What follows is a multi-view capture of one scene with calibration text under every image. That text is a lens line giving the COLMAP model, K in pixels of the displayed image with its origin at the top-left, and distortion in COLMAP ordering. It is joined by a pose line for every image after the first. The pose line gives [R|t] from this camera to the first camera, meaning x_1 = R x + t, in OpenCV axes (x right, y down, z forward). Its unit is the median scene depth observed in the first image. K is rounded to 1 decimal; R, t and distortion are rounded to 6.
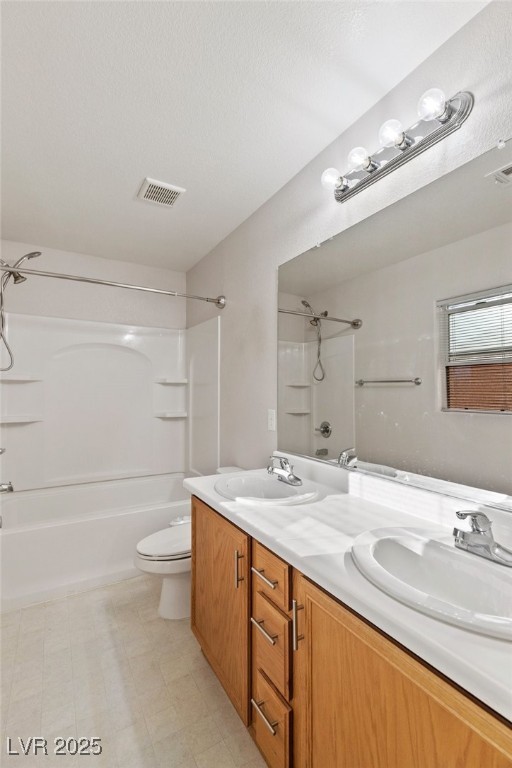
lens RADIAL K [[342.3, 0, 254.6], [0, 342.3, 381.7], [0, 0, 1]] dist [0.002358, -0.000594]
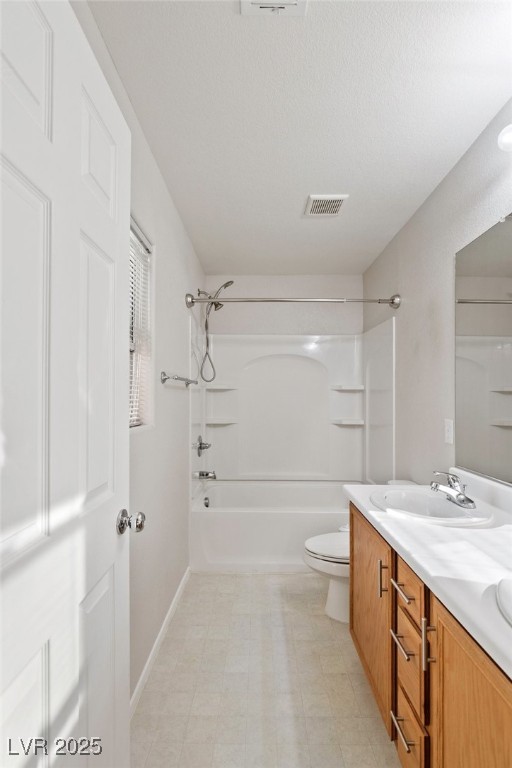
lens RADIAL K [[362.7, 0, 257.0], [0, 362.7, 391.5], [0, 0, 1]] dist [0.000515, -0.000169]
pose [[0.855157, -0.009819, -0.518275, 0.122168], [0.015359, 0.999862, 0.006400, -0.003480], [0.518141, -0.013433, 0.855190, -0.046007]]
